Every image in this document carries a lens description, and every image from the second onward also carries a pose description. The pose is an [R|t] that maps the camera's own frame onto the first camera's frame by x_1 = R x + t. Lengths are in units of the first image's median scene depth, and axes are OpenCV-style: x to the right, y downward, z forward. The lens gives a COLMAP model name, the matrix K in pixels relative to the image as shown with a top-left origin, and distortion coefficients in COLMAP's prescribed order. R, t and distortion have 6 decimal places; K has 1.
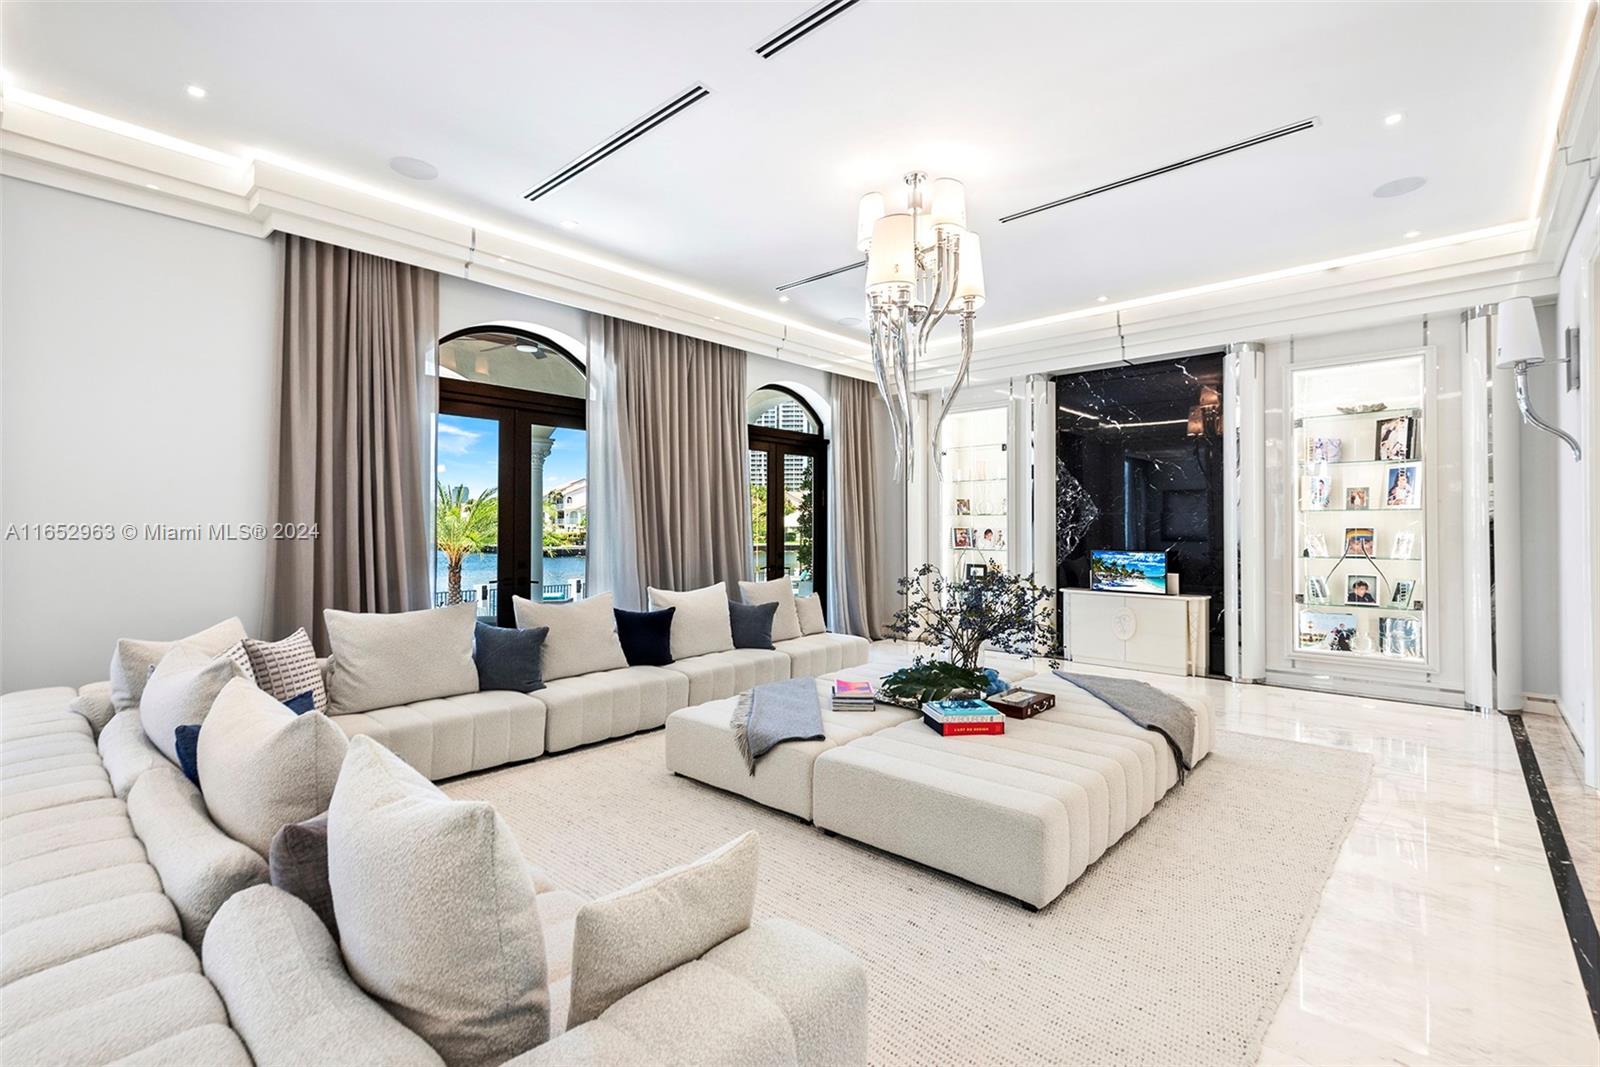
lens RADIAL K [[746.7, 0, 792.2], [0, 746.7, 534.3], [0, 0, 1]] dist [0.012741, -0.002819]
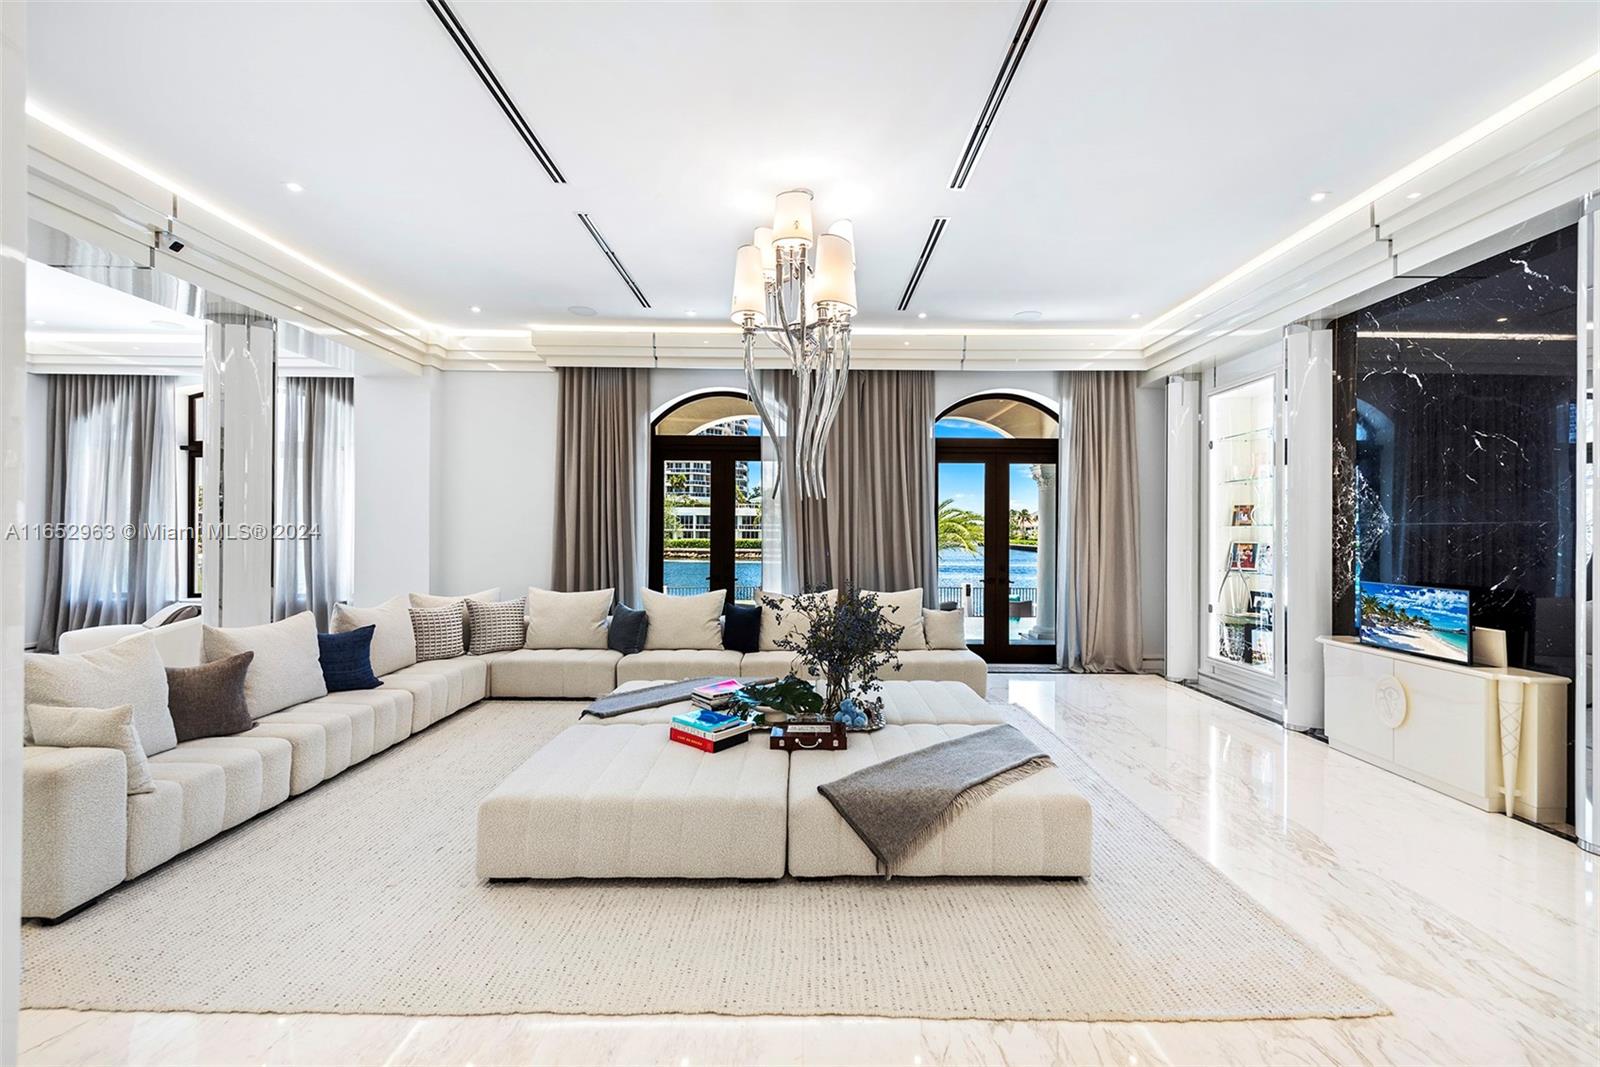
lens RADIAL K [[653.1, 0, 799.8], [0, 653.1, 534.2], [0, 0, 1]] dist [0.001954, -0.002234]
pose [[0.669465, 0.005264, -0.742825, 0.570306], [-0.012293, 0.999916, -0.003993, -0.012046], [0.742742, 0.011805, 0.669474, 0.297028]]
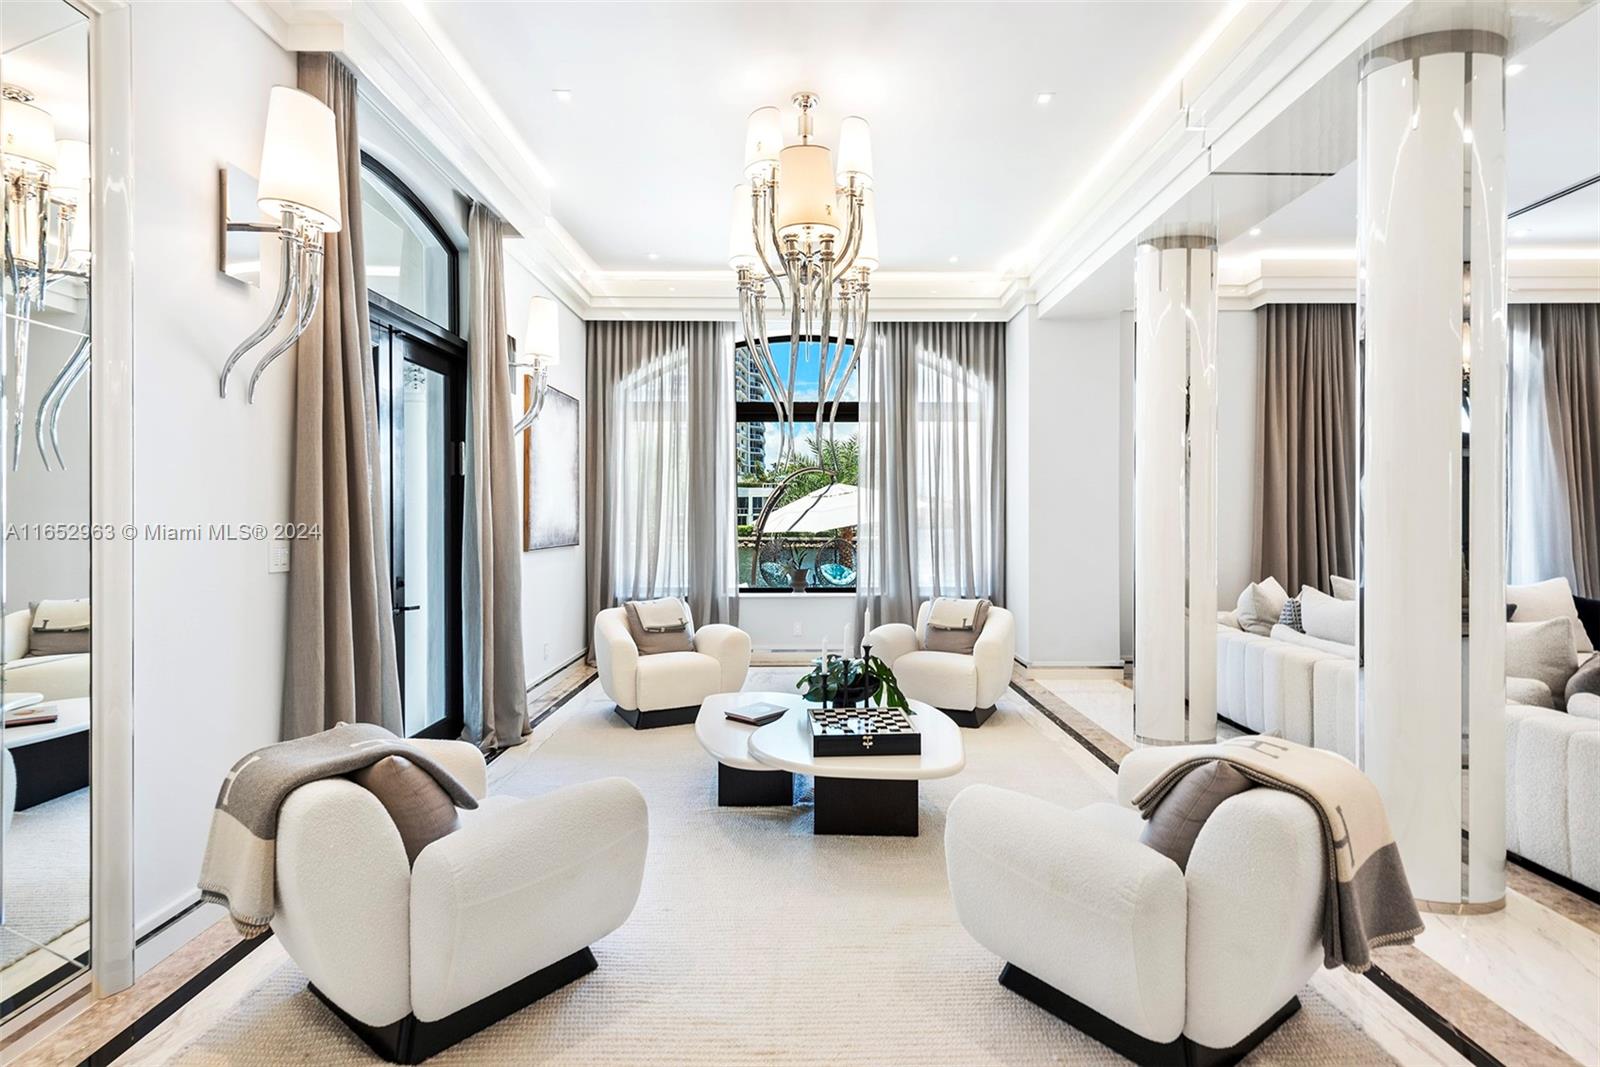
lens RADIAL K [[779.9, 0, 798.6], [0, 779.9, 522.3], [0, 0, 1]] dist [0.003613, -0.000323]
pose [[0.653808, 0.004485, -0.756647, -0.097594], [-0.005668, 0.999983, 0.001030, 0.003879], [0.756639, 0.003615, 0.653822, -0.399853]]
